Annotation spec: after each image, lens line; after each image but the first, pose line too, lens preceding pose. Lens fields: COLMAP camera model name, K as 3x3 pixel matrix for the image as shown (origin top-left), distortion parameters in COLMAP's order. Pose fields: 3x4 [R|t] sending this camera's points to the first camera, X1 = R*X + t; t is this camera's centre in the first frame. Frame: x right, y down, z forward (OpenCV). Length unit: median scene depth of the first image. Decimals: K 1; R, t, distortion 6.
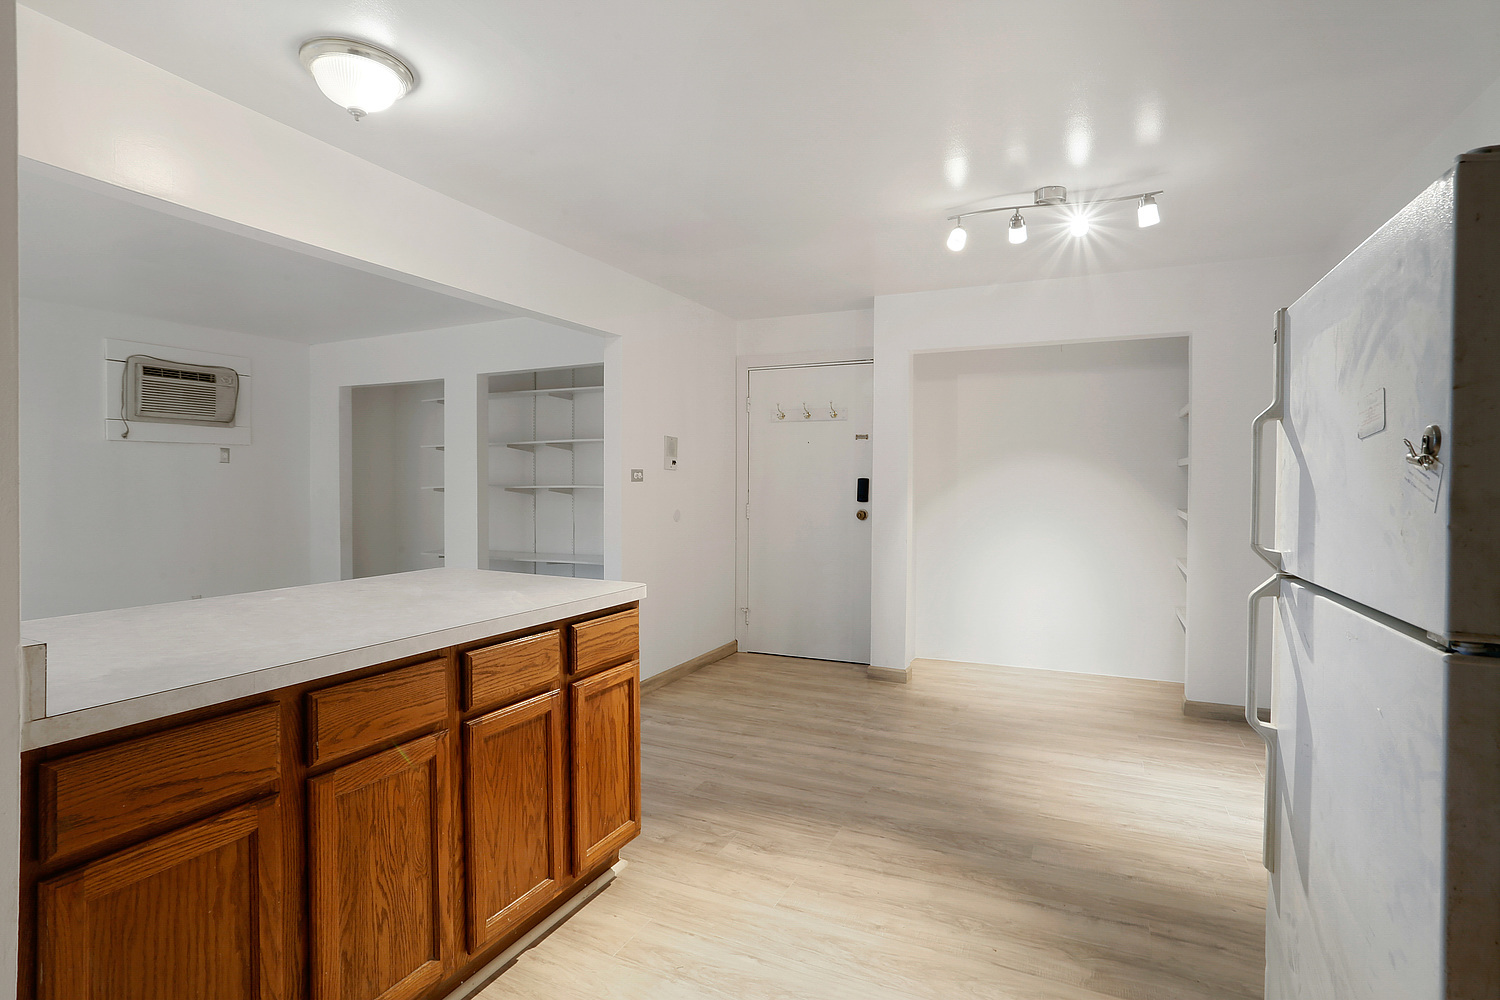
lens RADIAL K [[743.3, 0, 744.0], [0, 743.3, 481.1], [0, 0, 1]] dist [-0.003254, 0.001577]
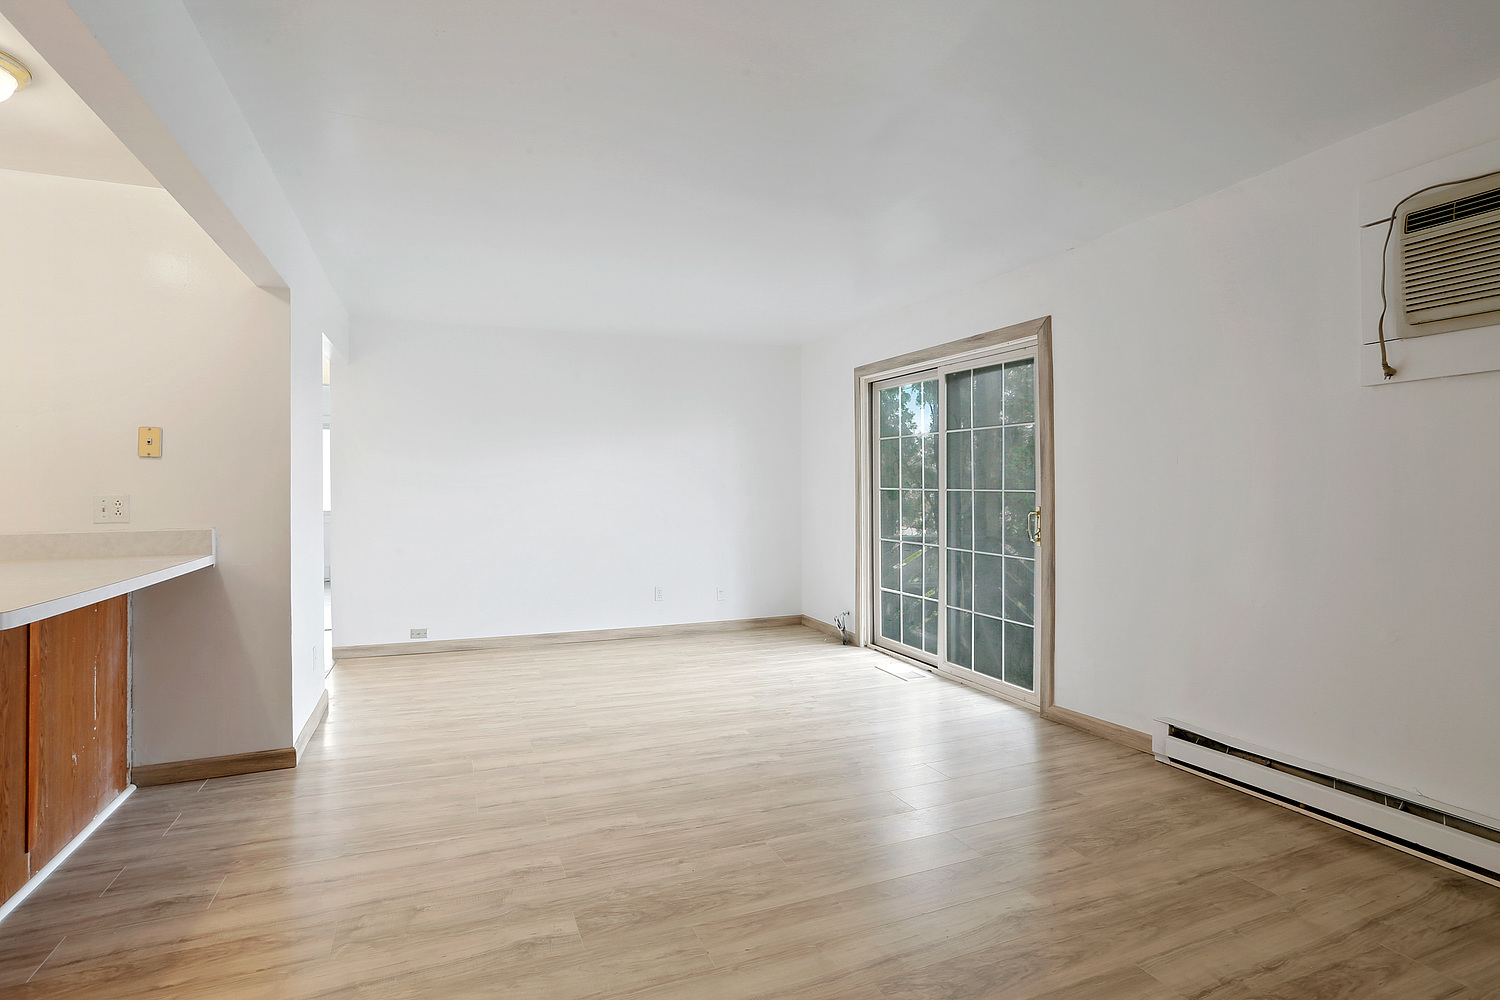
lens RADIAL K [[758.3, 0, 760.2], [0, 758.3, 491.8], [0, 0, 1]] dist [-0.026872, 0.011246]
pose [[-0.666730, 0.008364, -0.745252, -0.240938], [0.007172, 0.999963, 0.004806, 0.014008], [0.745265, -0.002140, -0.666765, 1.253850]]
